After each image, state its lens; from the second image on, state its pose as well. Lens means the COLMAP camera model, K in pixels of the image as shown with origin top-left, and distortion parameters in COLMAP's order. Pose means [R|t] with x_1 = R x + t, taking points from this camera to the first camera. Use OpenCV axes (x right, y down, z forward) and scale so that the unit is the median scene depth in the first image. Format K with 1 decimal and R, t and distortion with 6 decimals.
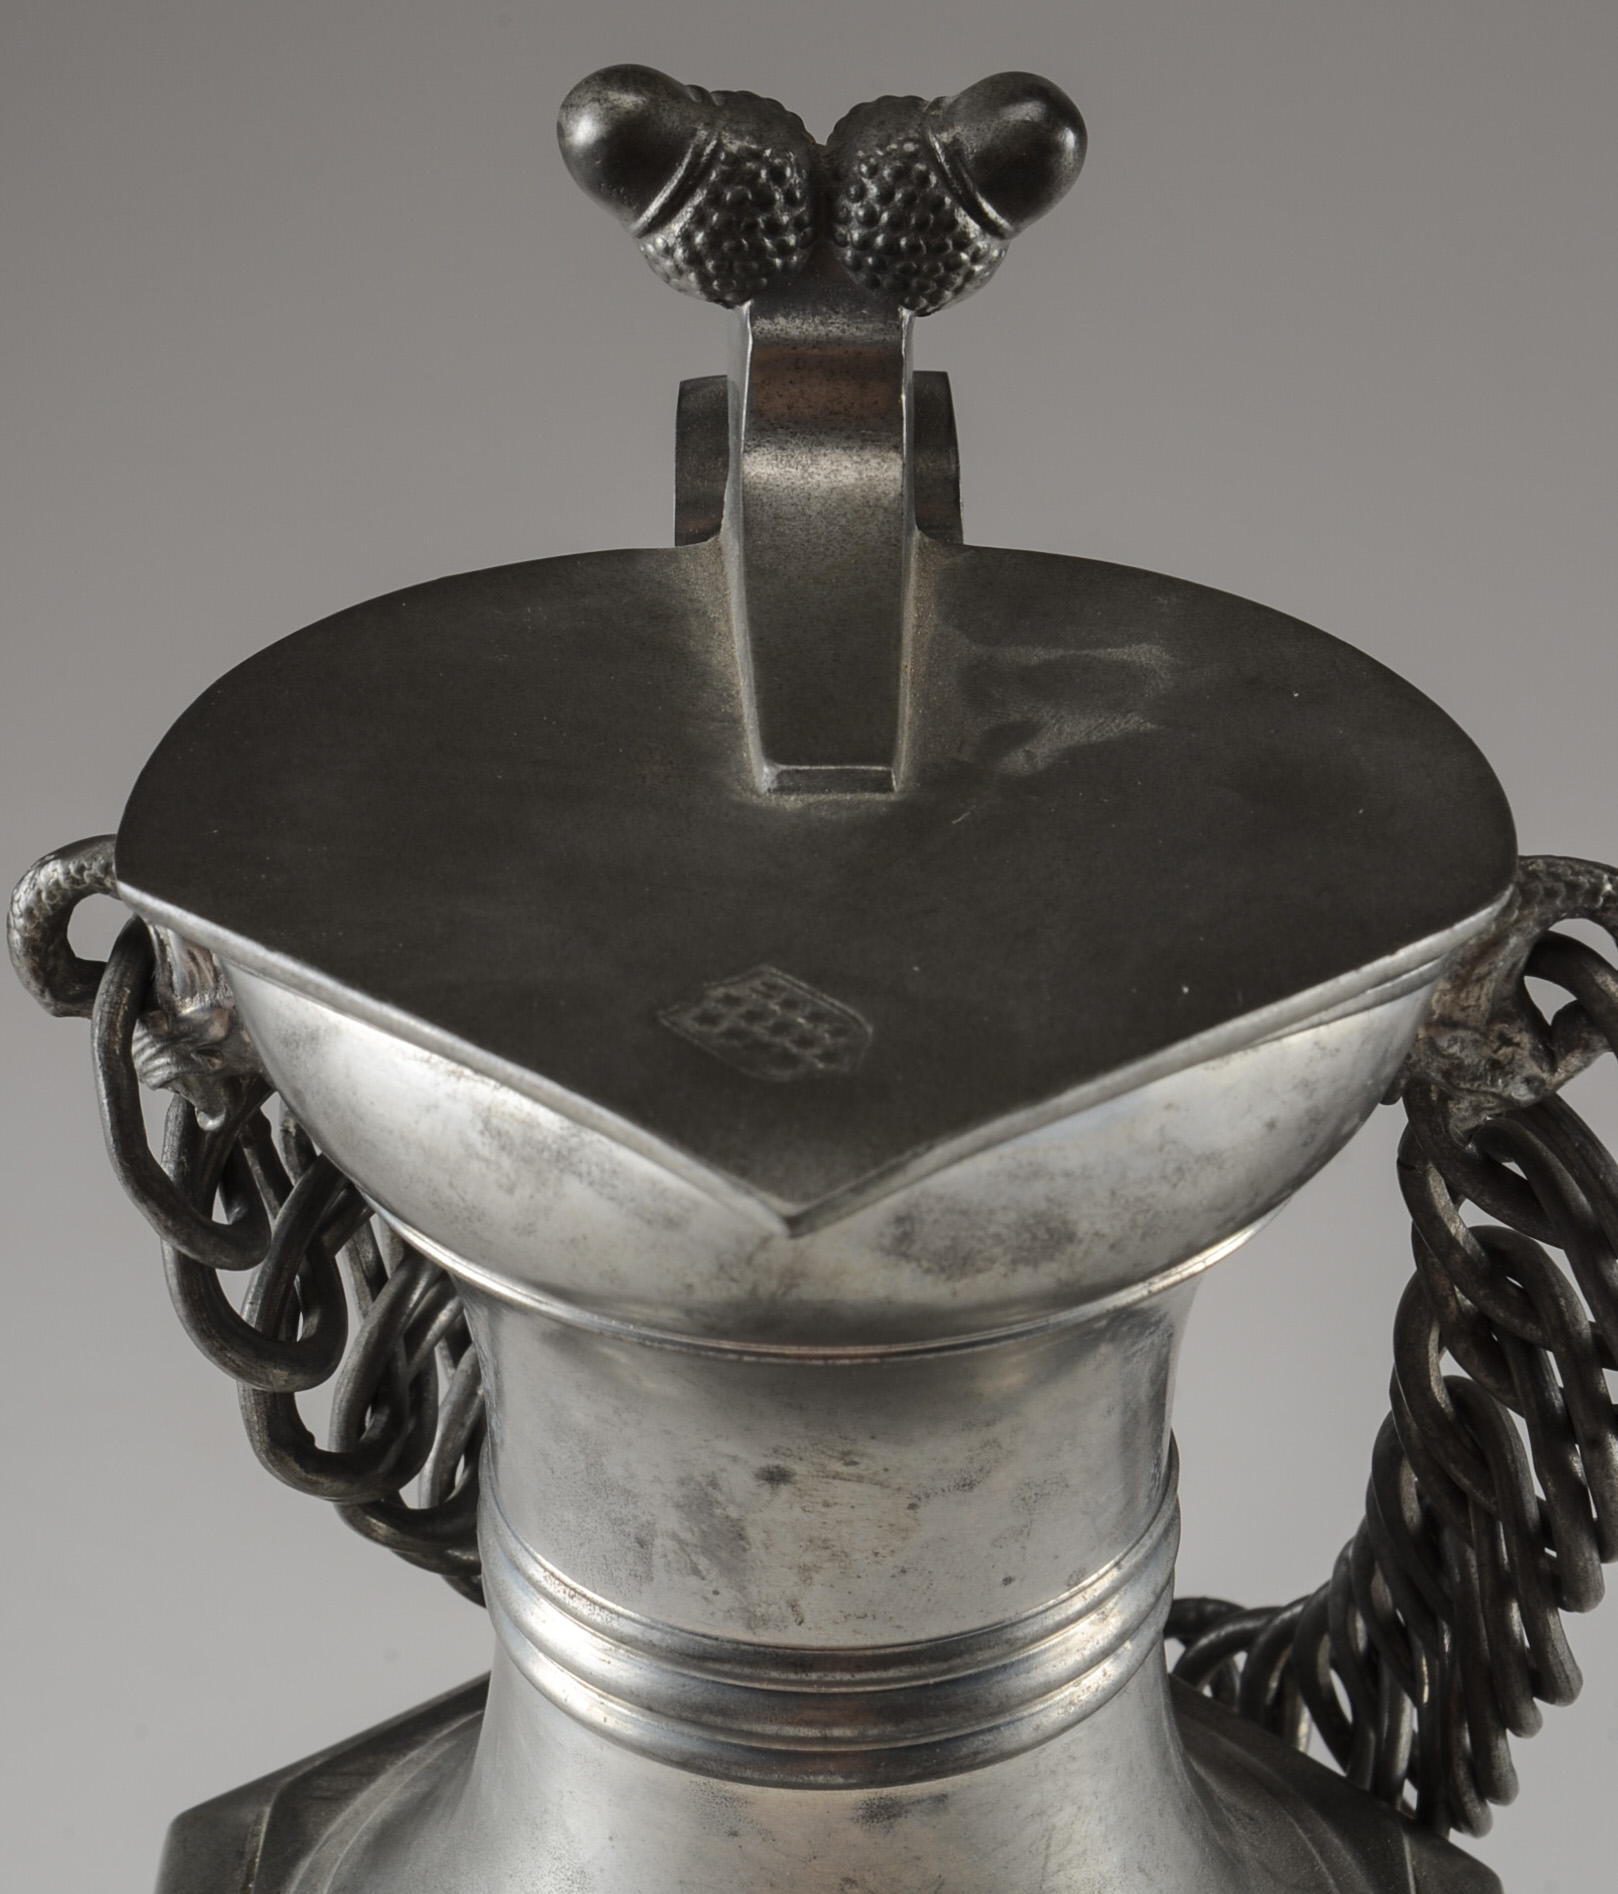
lens RADIAL K [[6069.9, 0, 809.0], [0, 6069.9, 947.0], [0, 0, 1]] dist [0.014321, -0.214491]
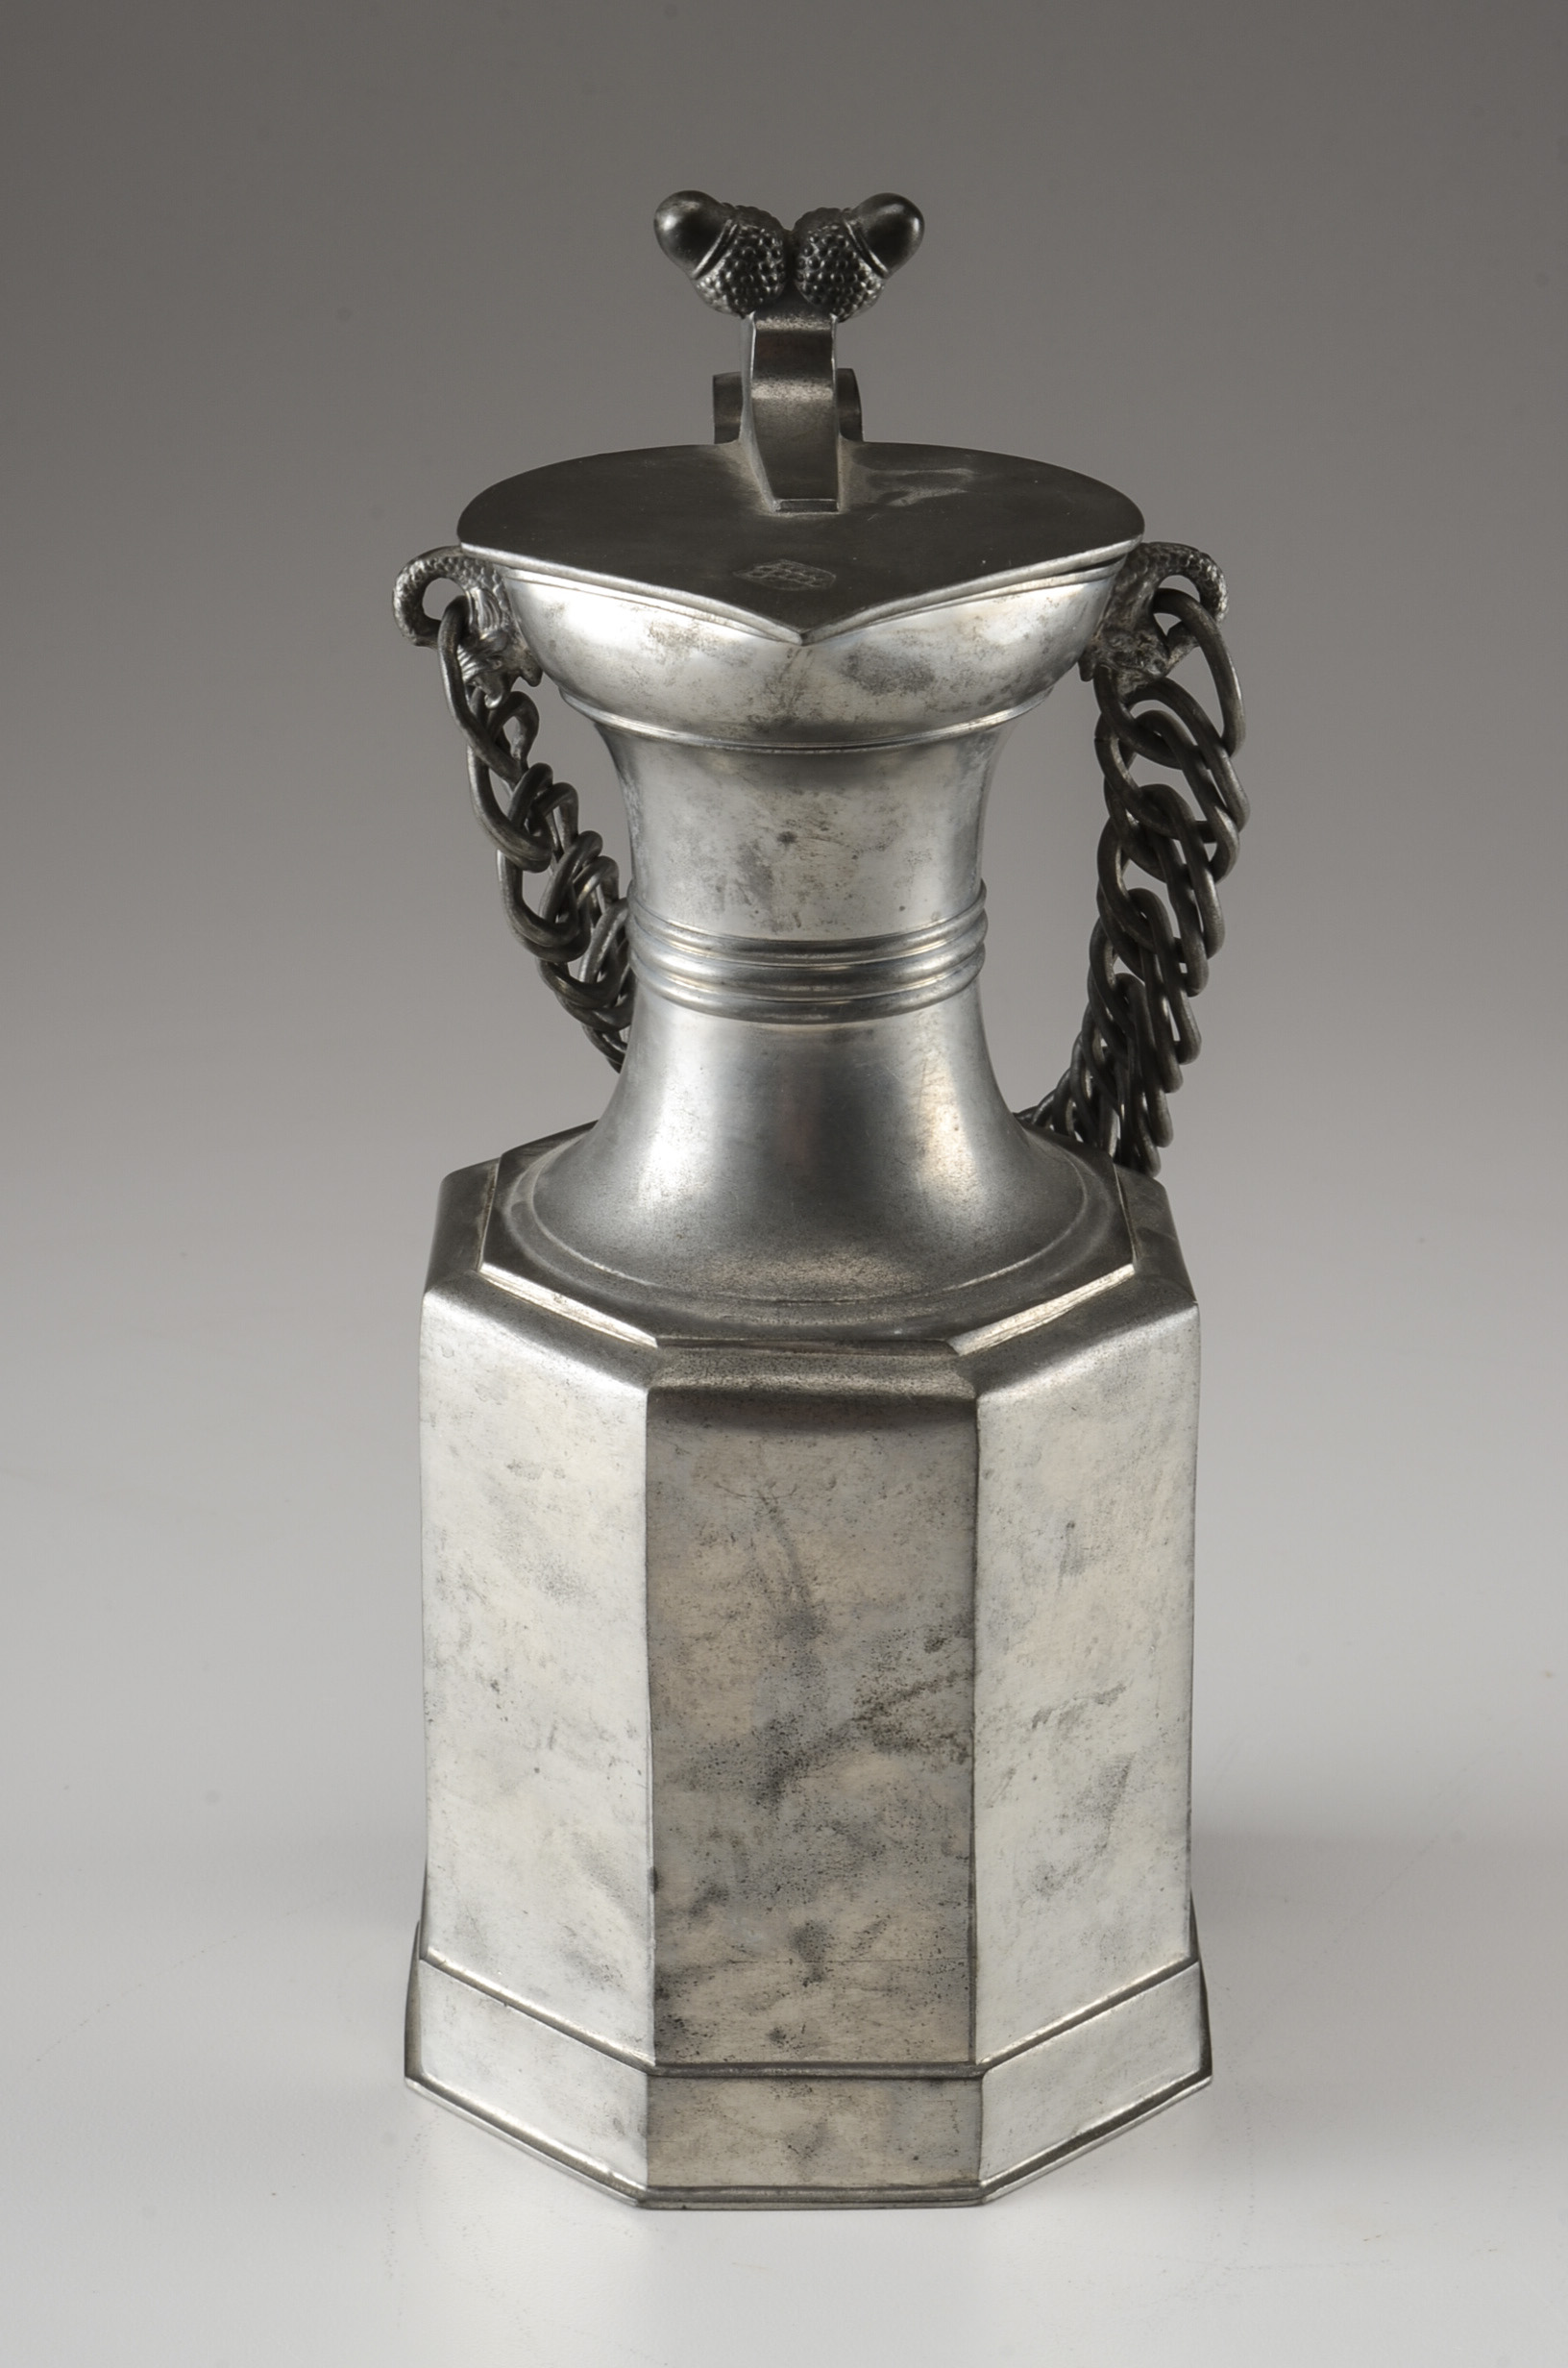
lens RADIAL K [[5333.5, 0, 784.0], [0, 5333.5, 1184.0], [0, 0, 1]] dist [-0.061871, 0.181088]
pose [[0.999539, -0.017294, 0.024937, -0.049344], [0.019003, 0.997367, -0.069985, 0.304369], [-0.023661, 0.070427, 0.997236, -0.713180]]
